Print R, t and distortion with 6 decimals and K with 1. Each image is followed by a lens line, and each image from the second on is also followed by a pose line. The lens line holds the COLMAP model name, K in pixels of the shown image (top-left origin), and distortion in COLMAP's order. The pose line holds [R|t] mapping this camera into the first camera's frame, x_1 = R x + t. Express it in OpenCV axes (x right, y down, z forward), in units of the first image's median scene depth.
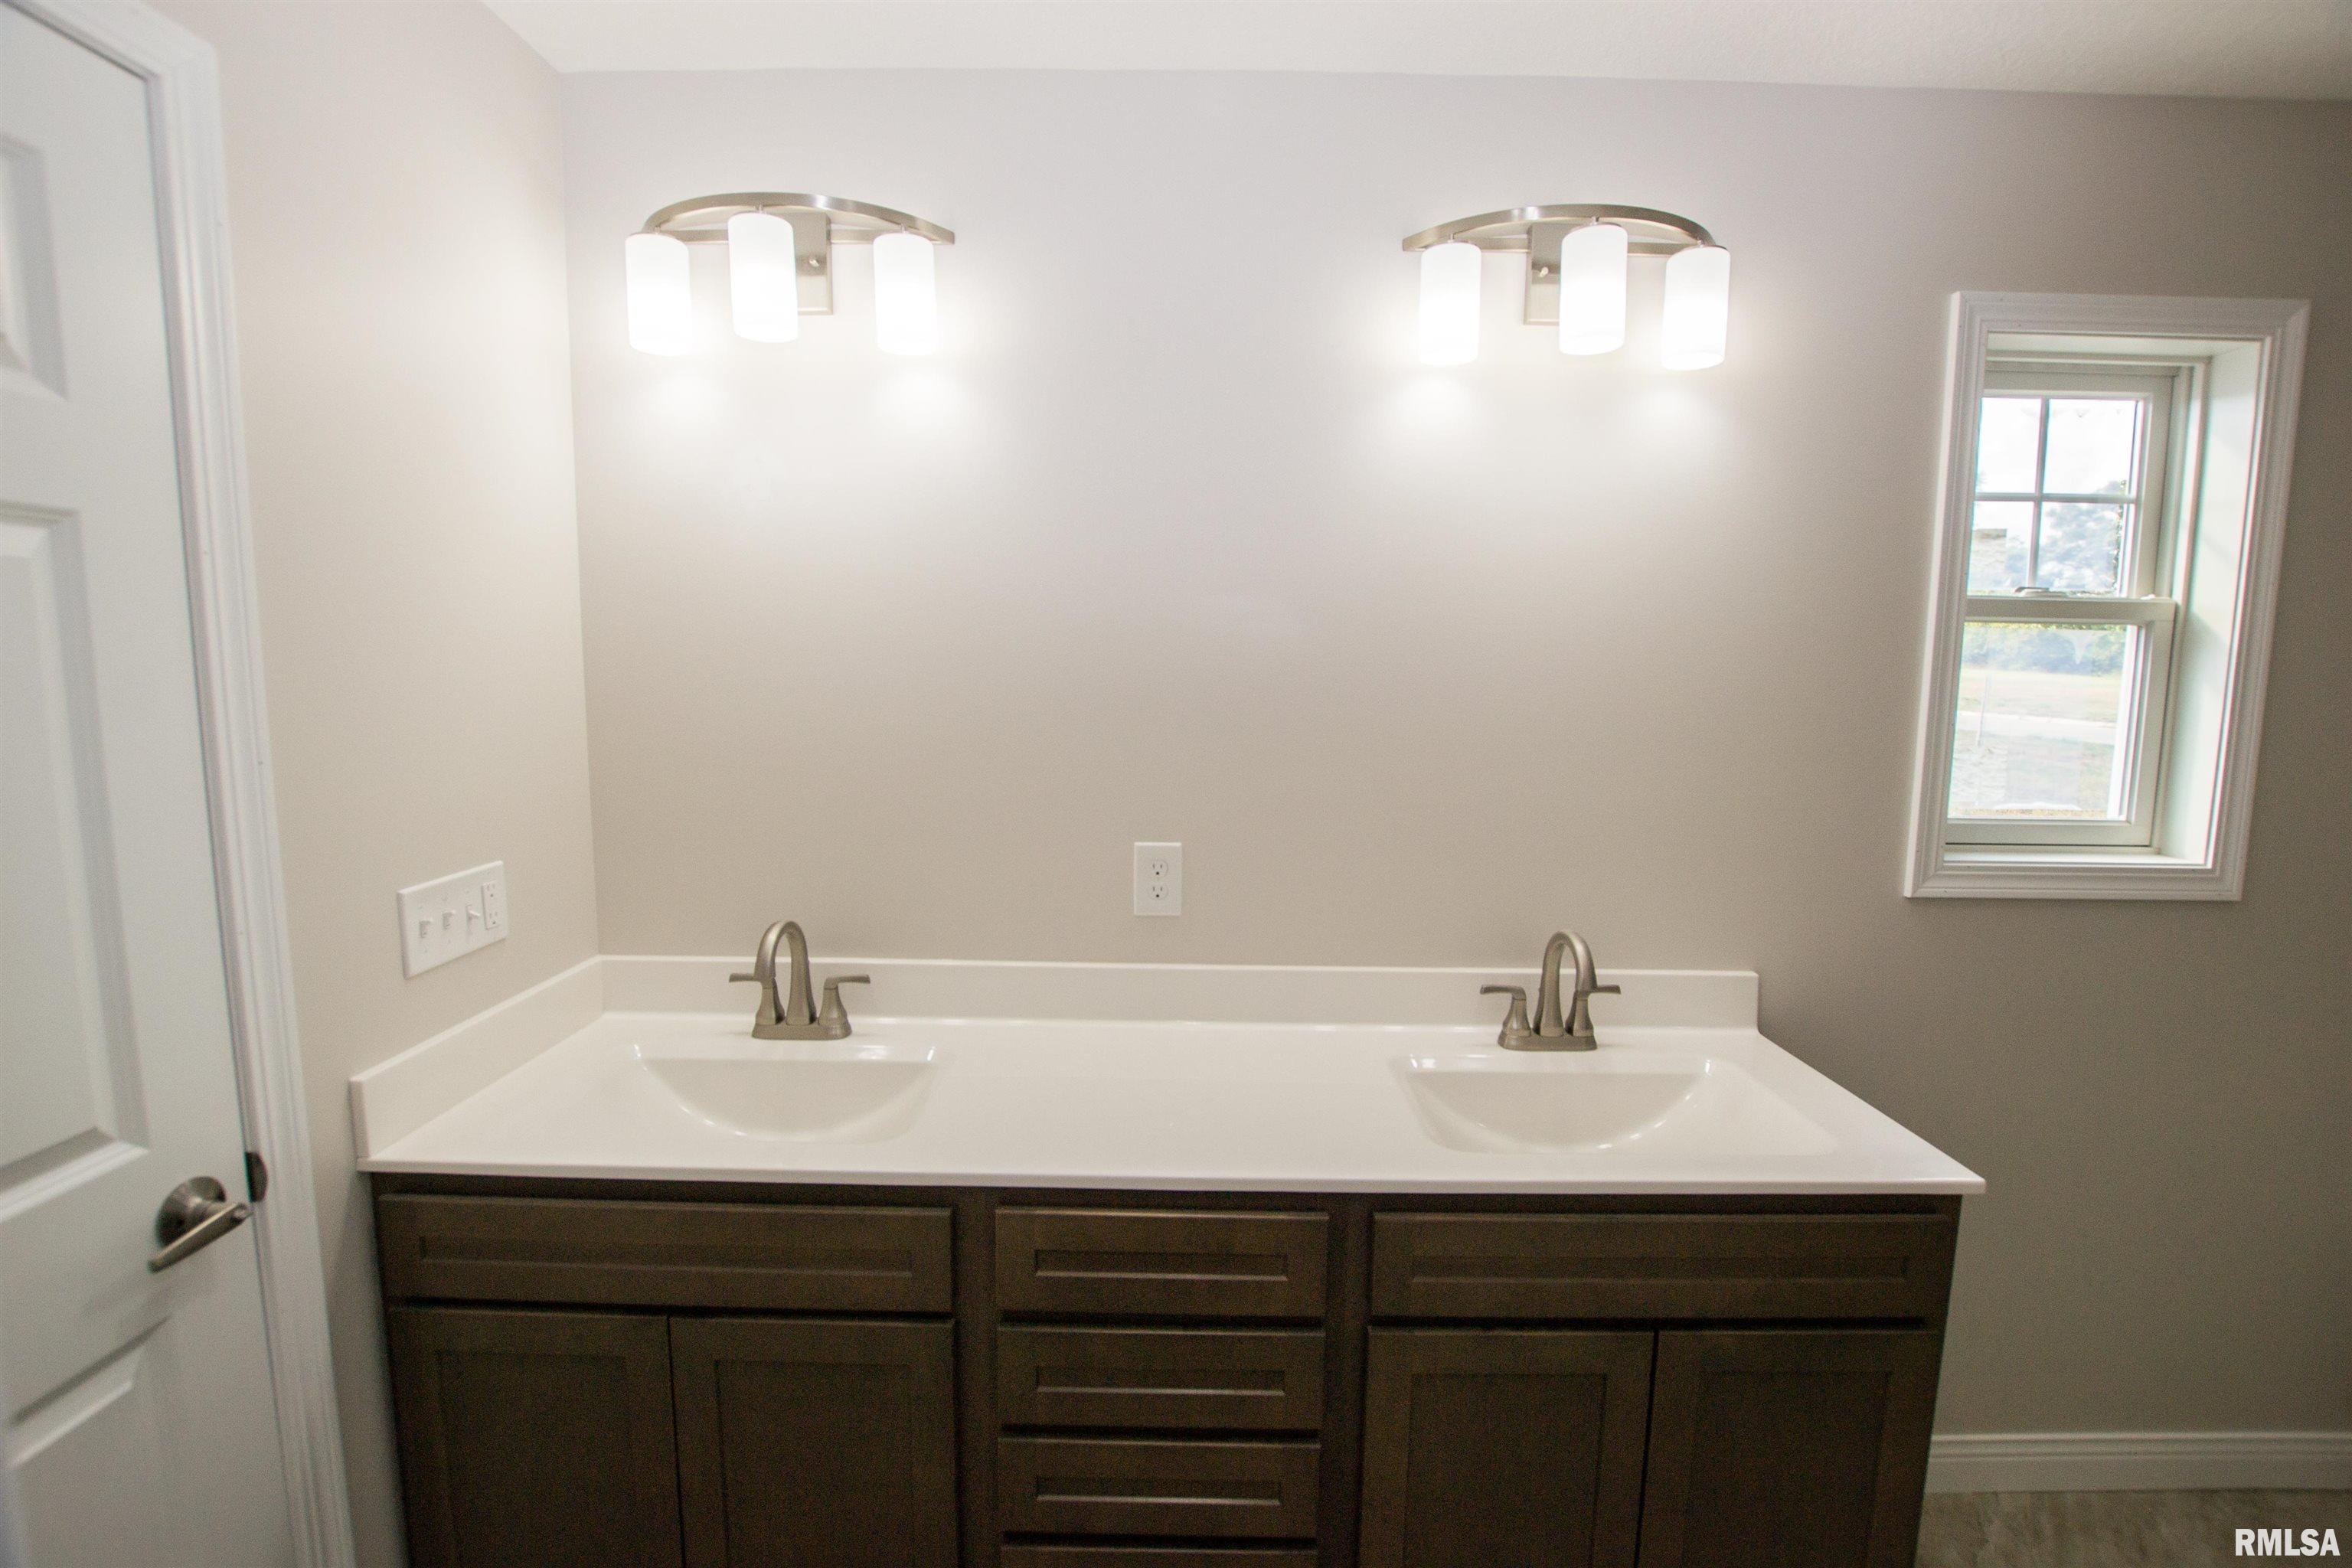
lens RADIAL K [[1049.2, 0, 1191.1], [0, 1049.2, 789.8], [0, 0, 1]] dist [-0.031759, 0.004862]
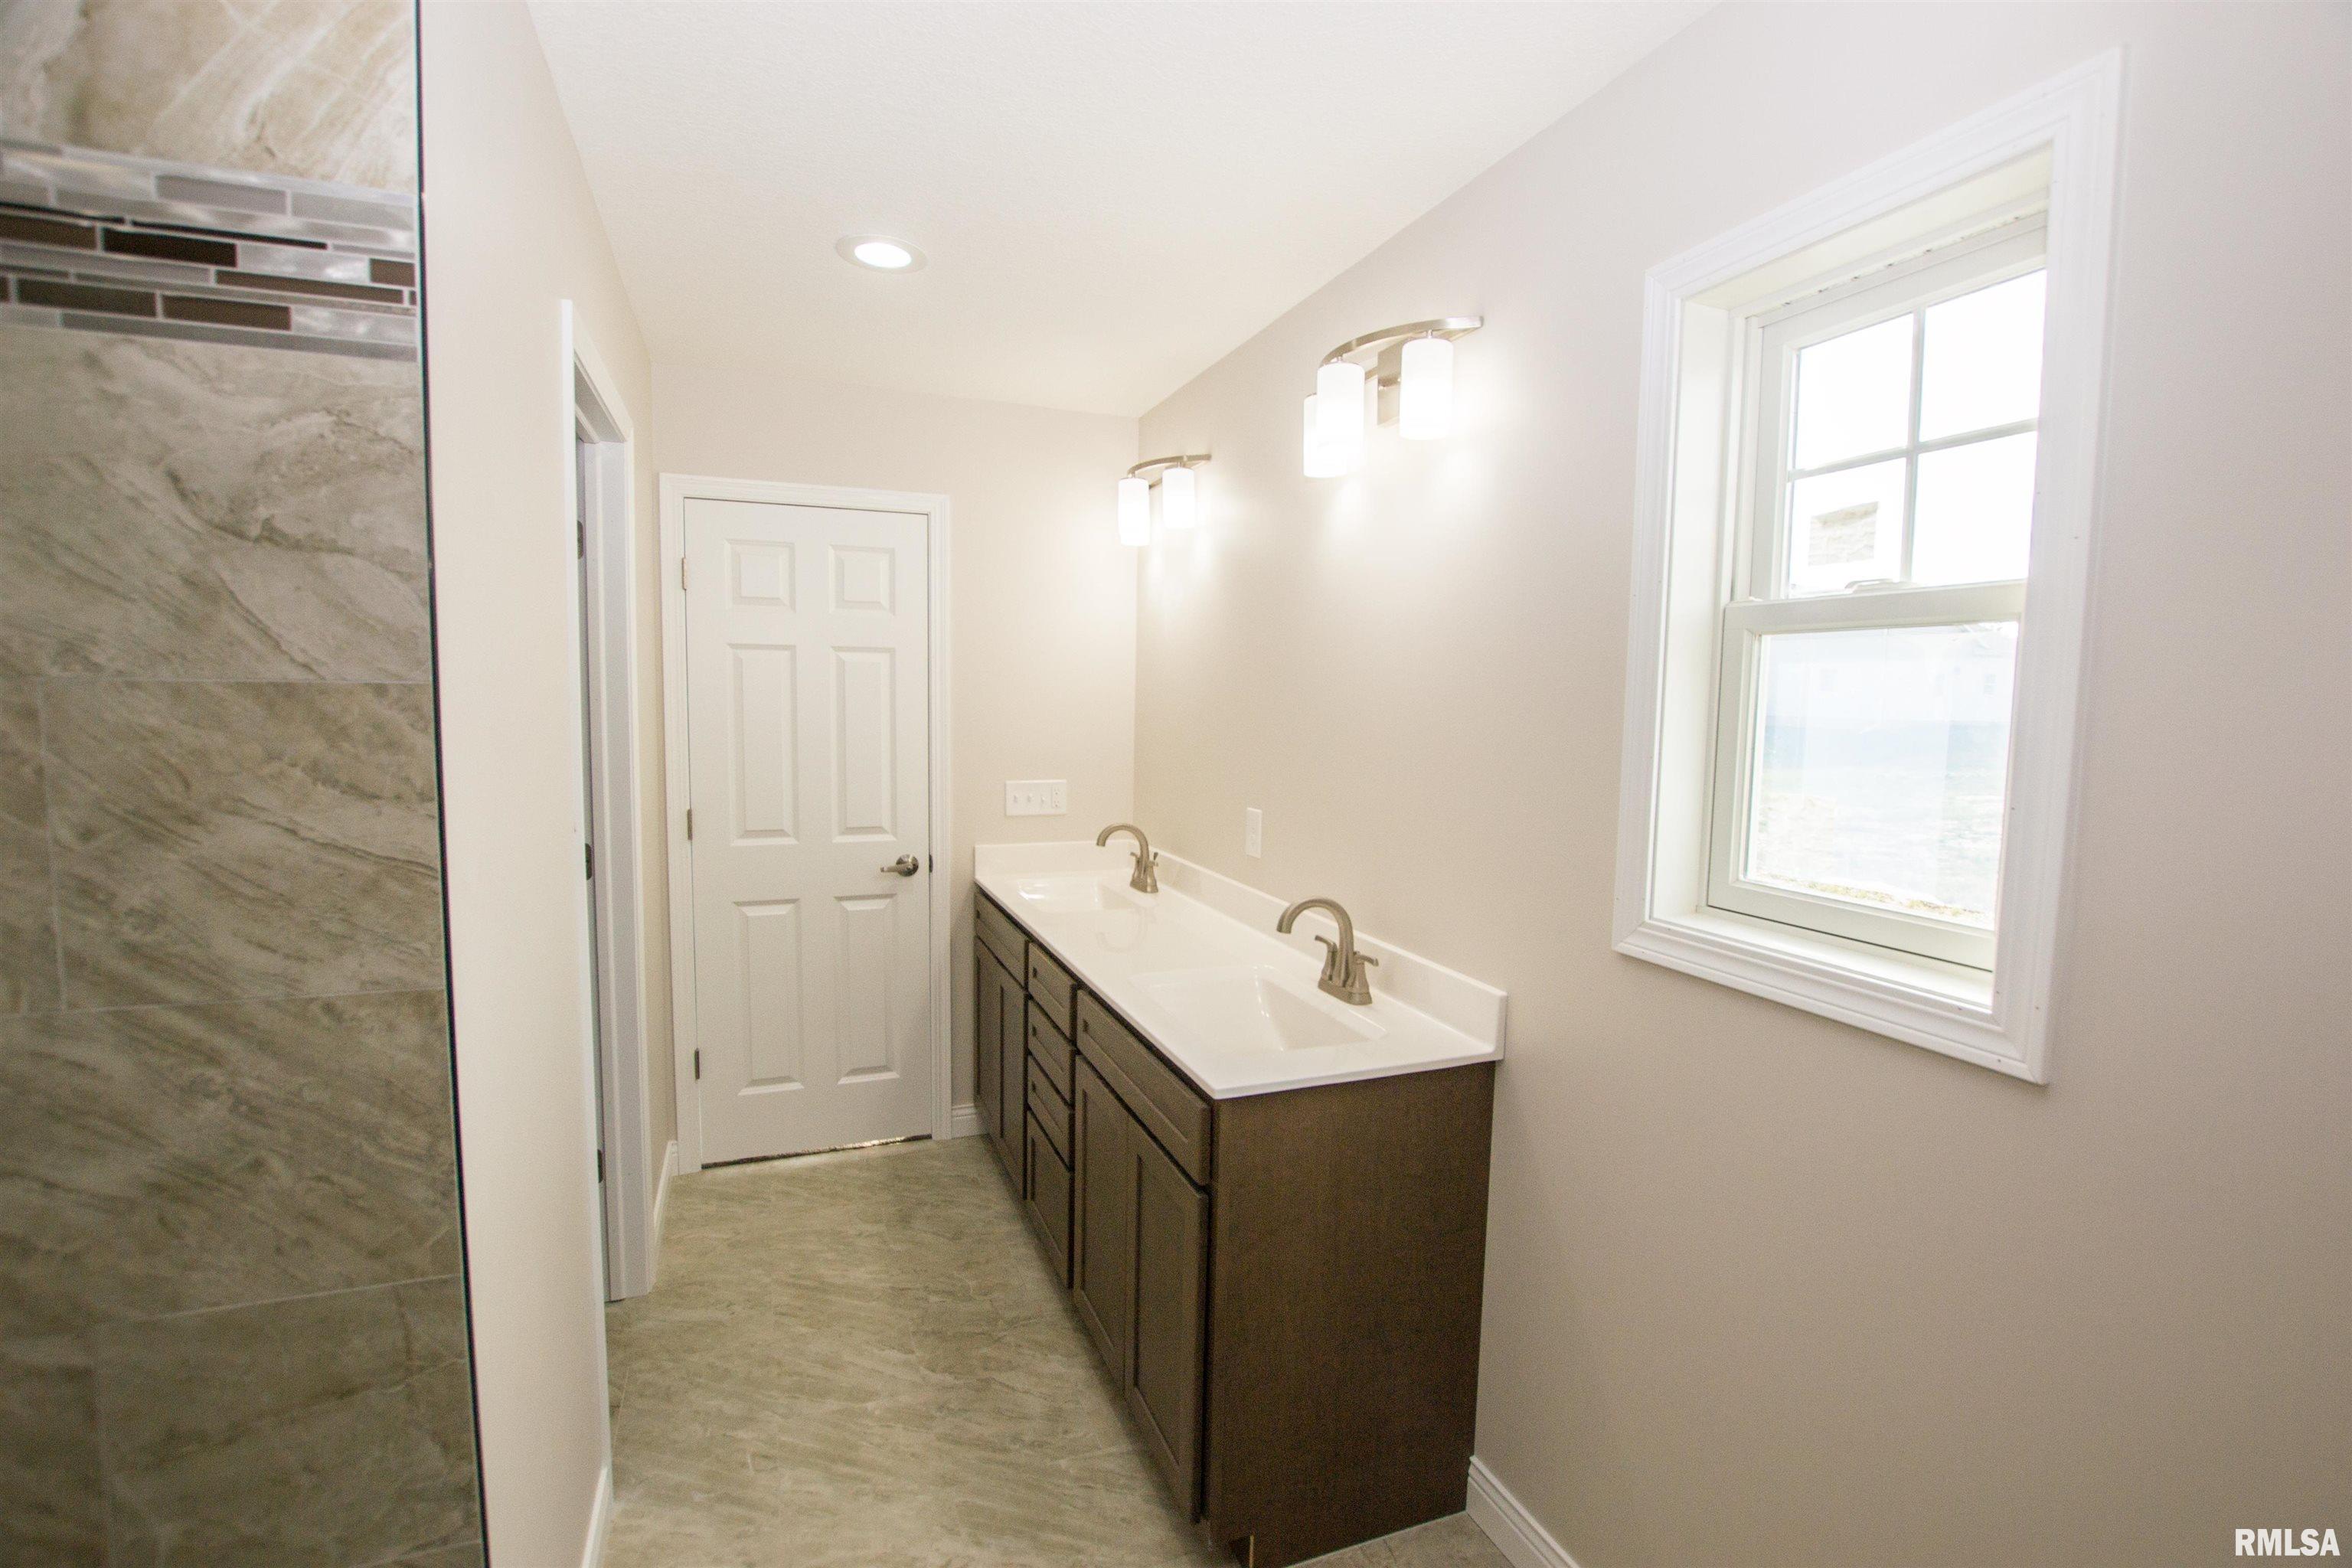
lens RADIAL K [[1049.2, 0, 1183.6], [0, 1049.2, 783.3], [0, 0, 1]] dist [-0.031759, 0.004862]
pose [[0.376456, 0.072241, -0.923613, 1.404738], [-0.117025, 0.992677, 0.029945, -0.021953], [0.919013, 0.096813, 0.382154, 0.313114]]
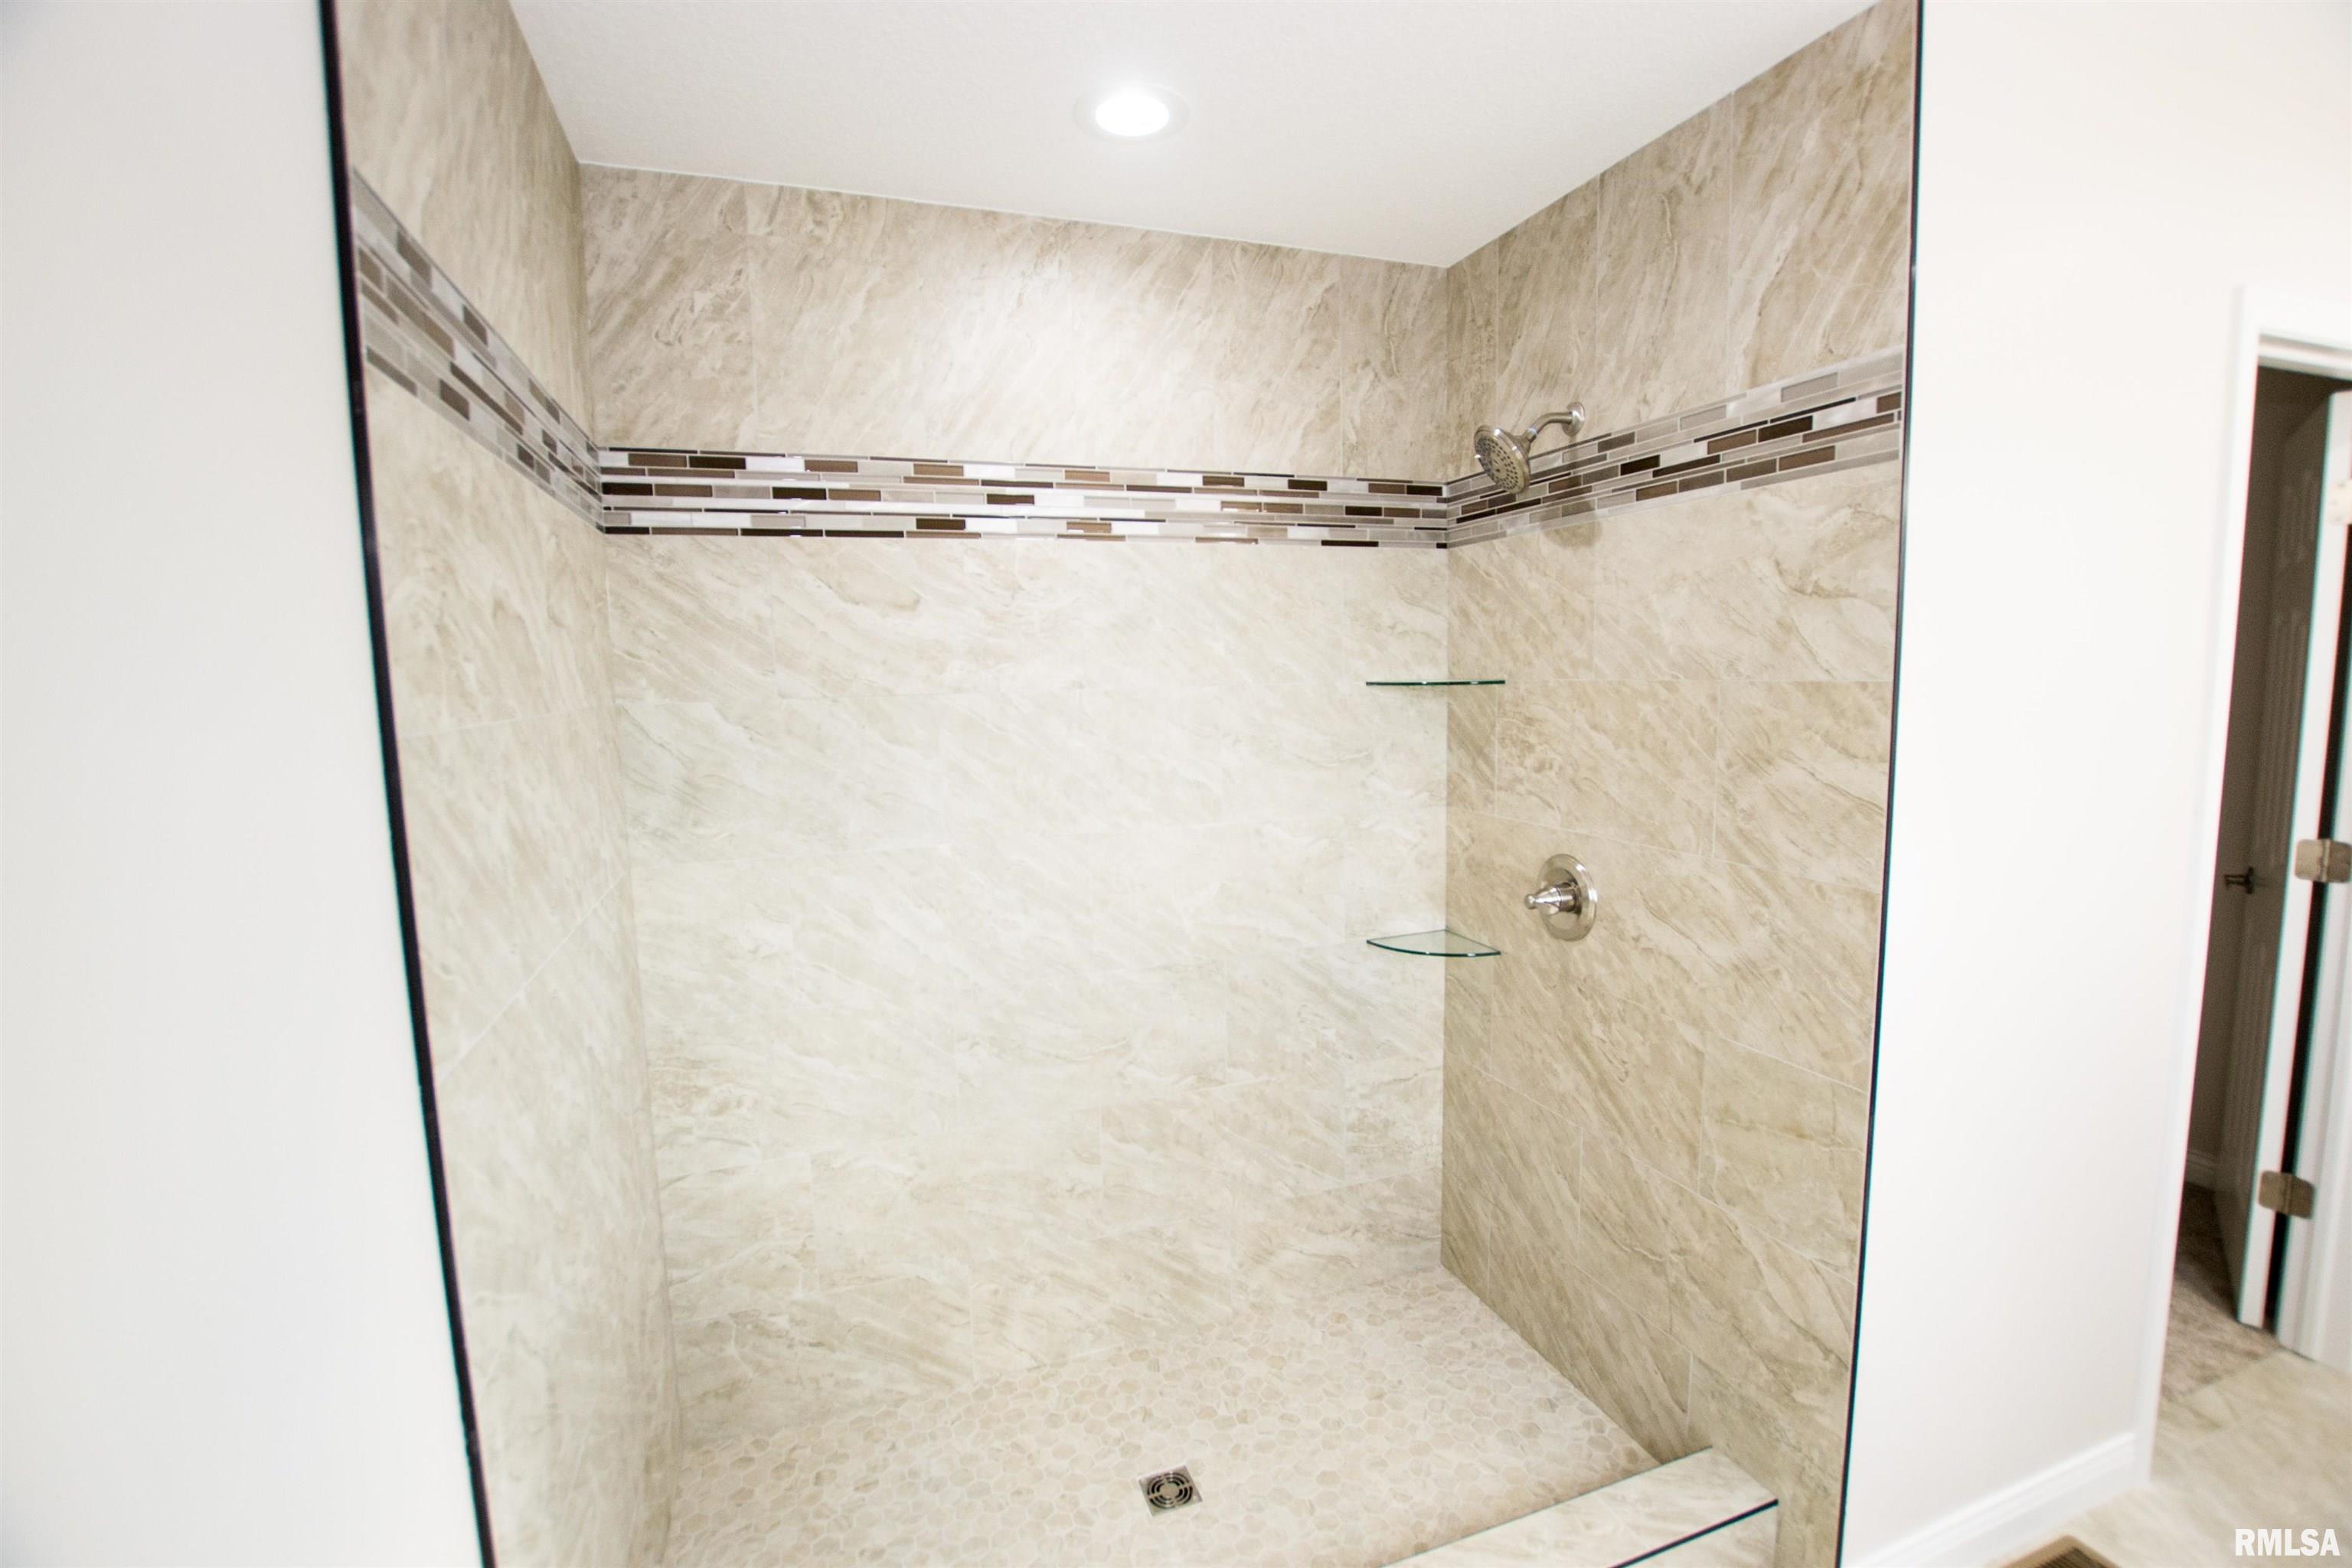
lens RADIAL K [[1049.2, 0, 1177.5], [0, 1049.2, 789.4], [0, 0, 1]] dist [-0.031759, 0.004862]
pose [[-0.938893, 0.044986, -0.341255, 1.538945], [-0.030277, 0.976786, 0.212065, -0.085230], [0.342874, 0.209439, -0.915736, 0.728040]]
